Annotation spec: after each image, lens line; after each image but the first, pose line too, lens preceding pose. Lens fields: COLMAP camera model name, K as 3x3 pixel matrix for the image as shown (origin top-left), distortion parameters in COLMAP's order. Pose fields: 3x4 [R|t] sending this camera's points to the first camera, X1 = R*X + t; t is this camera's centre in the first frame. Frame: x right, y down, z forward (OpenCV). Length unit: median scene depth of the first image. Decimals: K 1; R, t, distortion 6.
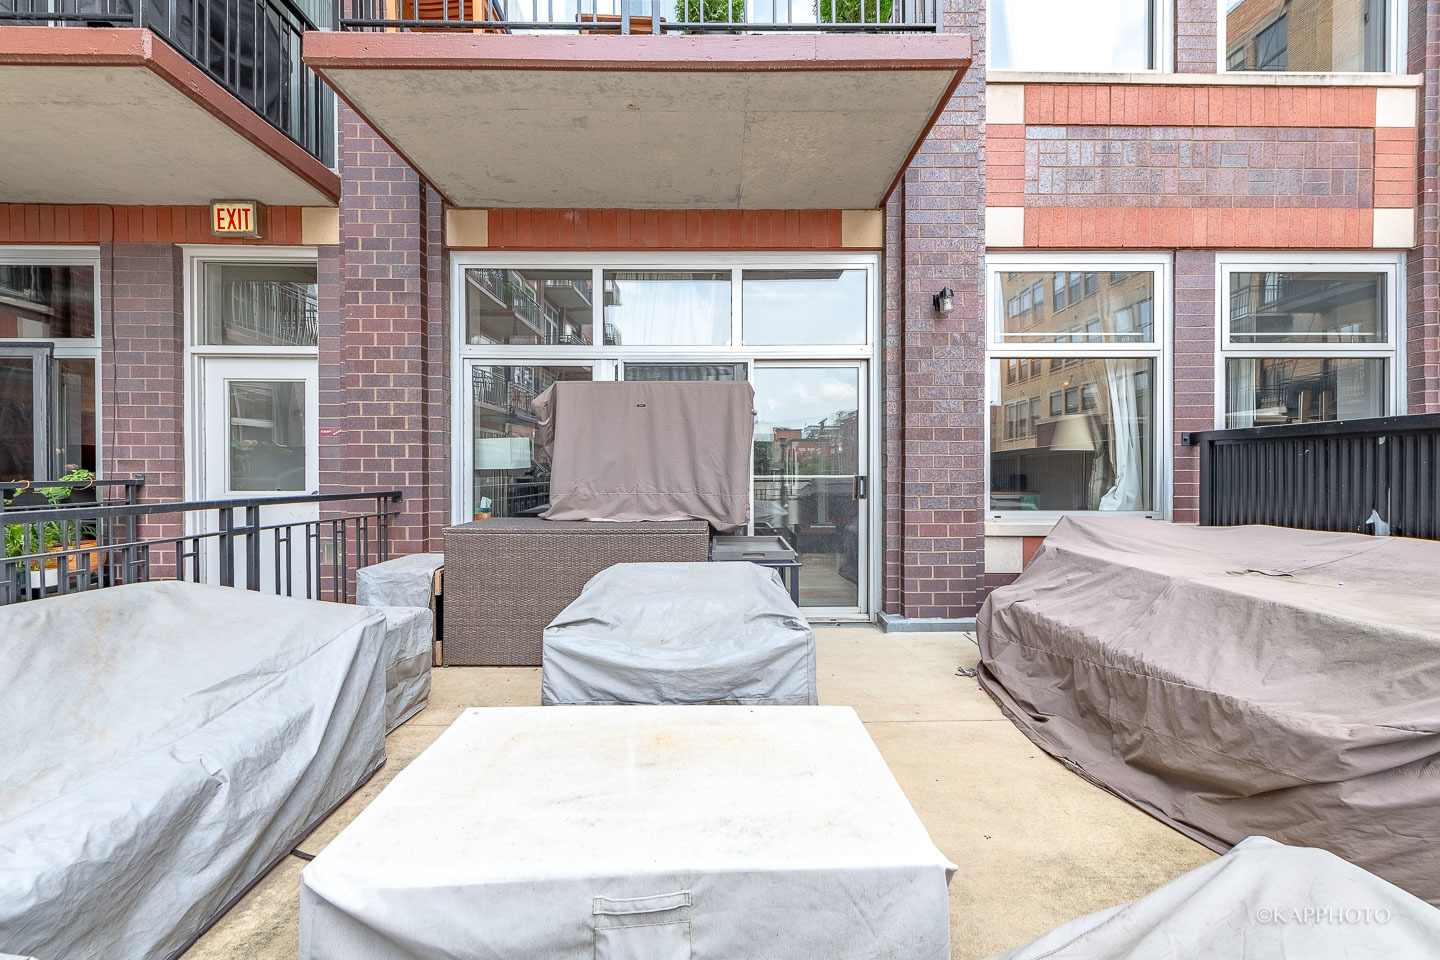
lens RADIAL K [[621.7, 0, 834.9], [0, 621.7, 468.9], [0, 0, 1]] dist [0.001985, -0.000243]
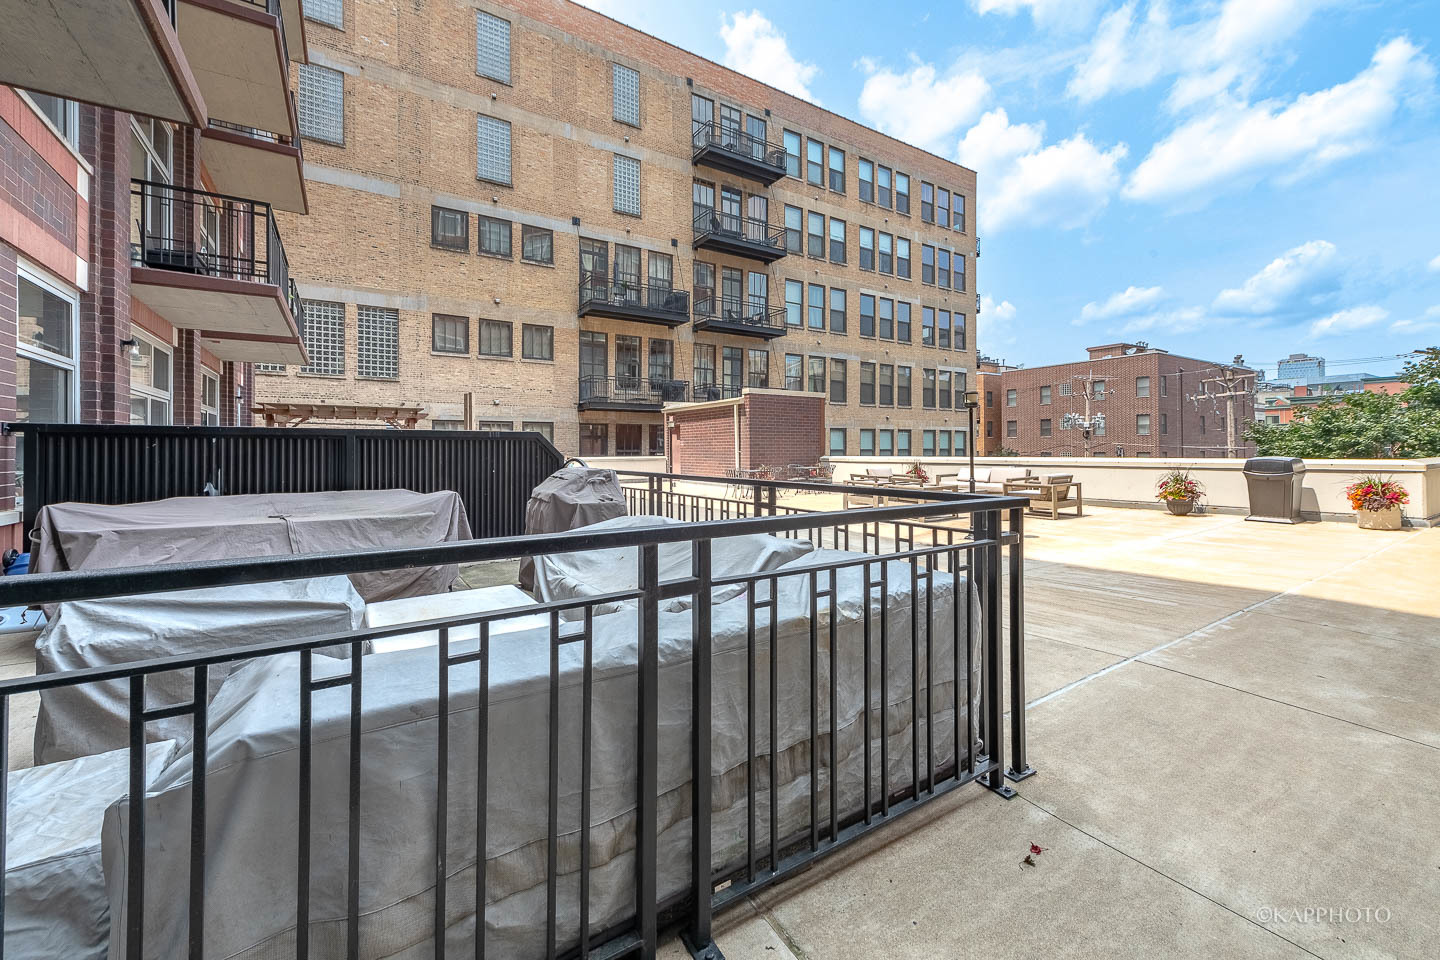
lens RADIAL K [[595.9, 0, 722.2], [0, 595.9, 443.7], [0, 0, 1]] dist [-0.000628, -0.000207]
pose [[-0.514165, 0.015517, 0.857551, -0.901343], [0.005260, 0.999875, -0.014938, -0.003915], [-0.857675, -0.003169, -0.514182, 0.510738]]
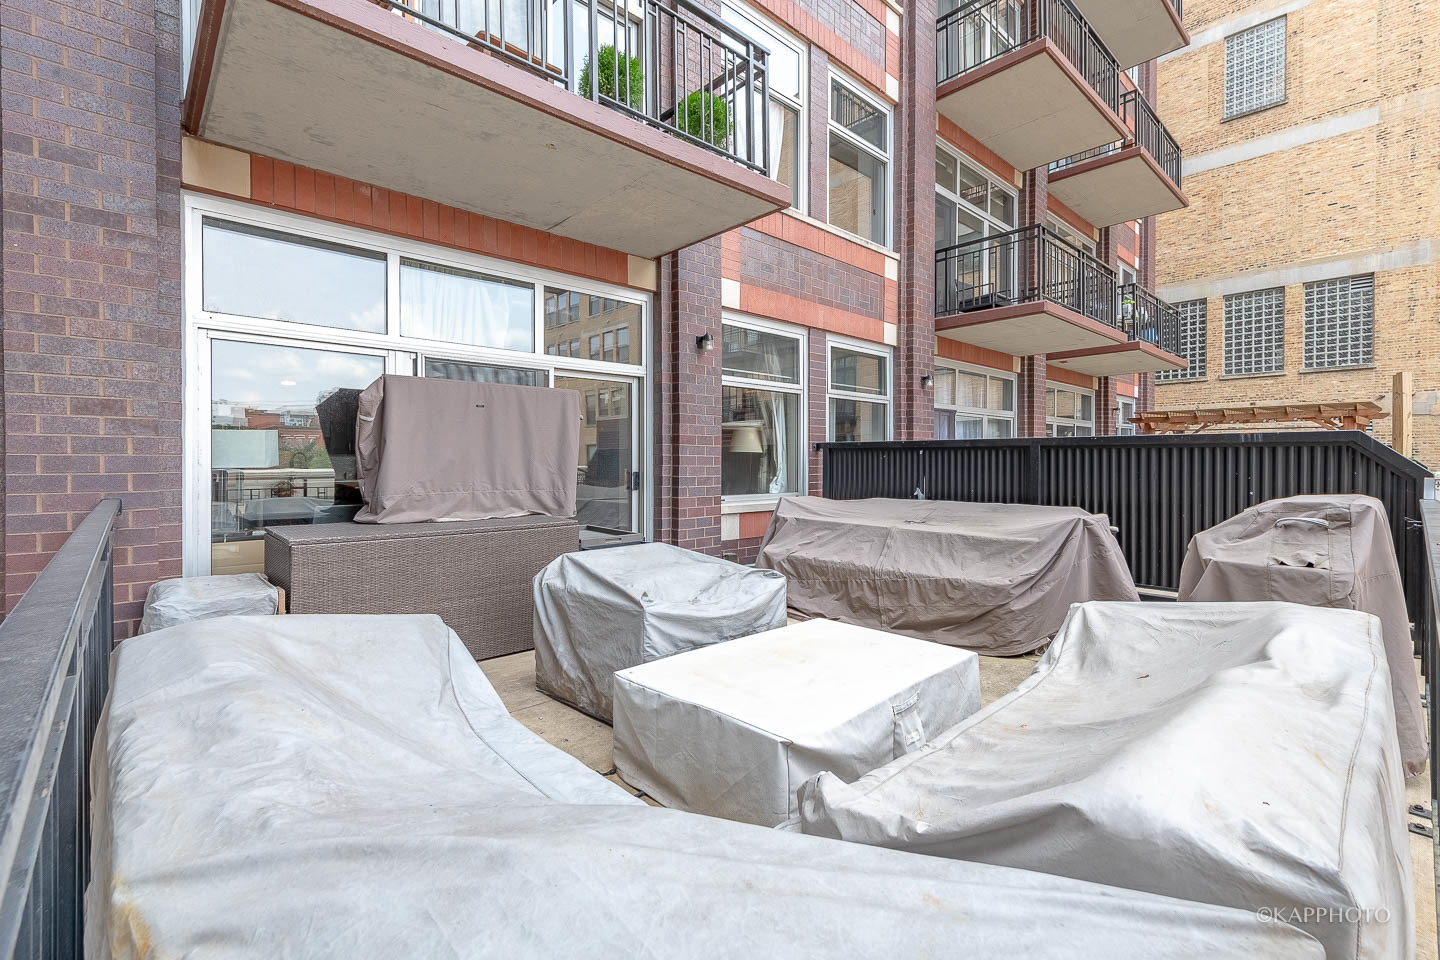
lens RADIAL K [[569.0, 0, 741.4], [0, 569.0, 459.3], [0, 0, 1]] dist [-0.000371, -0.000134]
pose [[0.762534, 0.004370, 0.646933, -0.545350], [-0.003514, 0.999990, -0.002614, -0.011945], [-0.646938, -0.000280, 0.762542, 0.004815]]
